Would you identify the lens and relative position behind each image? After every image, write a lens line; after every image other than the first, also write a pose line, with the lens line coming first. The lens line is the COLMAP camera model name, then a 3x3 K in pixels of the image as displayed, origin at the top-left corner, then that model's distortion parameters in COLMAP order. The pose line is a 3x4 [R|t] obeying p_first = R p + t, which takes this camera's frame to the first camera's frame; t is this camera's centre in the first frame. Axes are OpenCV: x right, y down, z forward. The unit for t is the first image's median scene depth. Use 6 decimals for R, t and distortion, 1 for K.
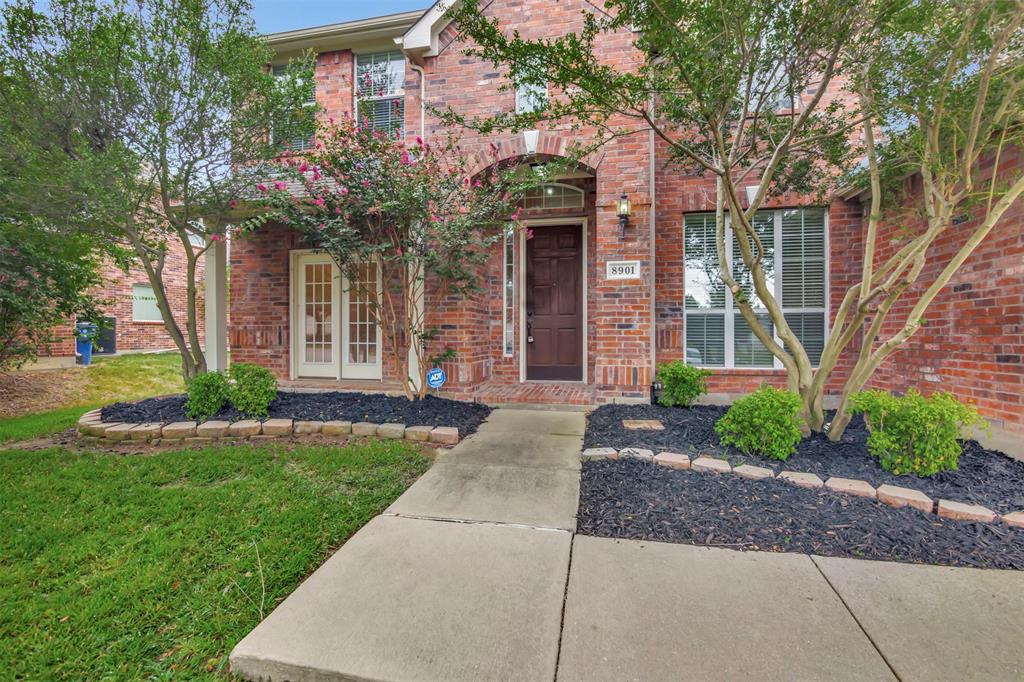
lens RADIAL K [[472.8, 0, 511.6], [0, 472.8, 338.6], [0, 0, 1]] dist [-0.022586, 0.001560]
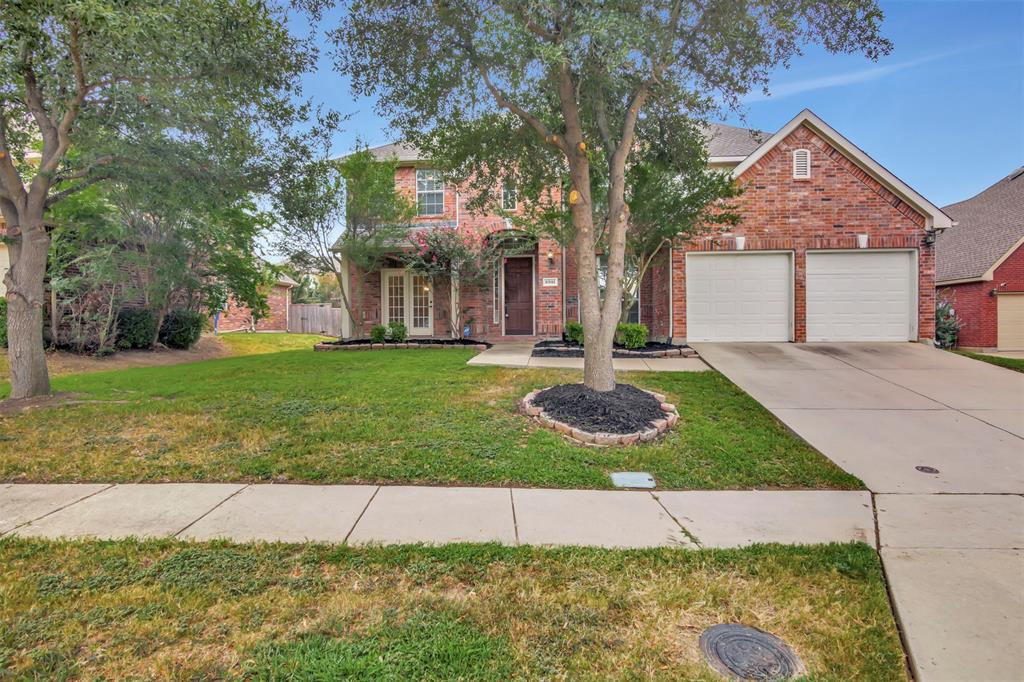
lens RADIAL K [[502.8, 0, 511.2], [0, 502.8, 340.0], [0, 0, 1]] dist [-0.000917, -0.000019]
pose [[0.994547, -0.008625, 0.103930, -0.182983], [0.007636, 0.999922, 0.009909, 0.097255], [-0.104007, -0.009061, 0.994535, -1.243419]]
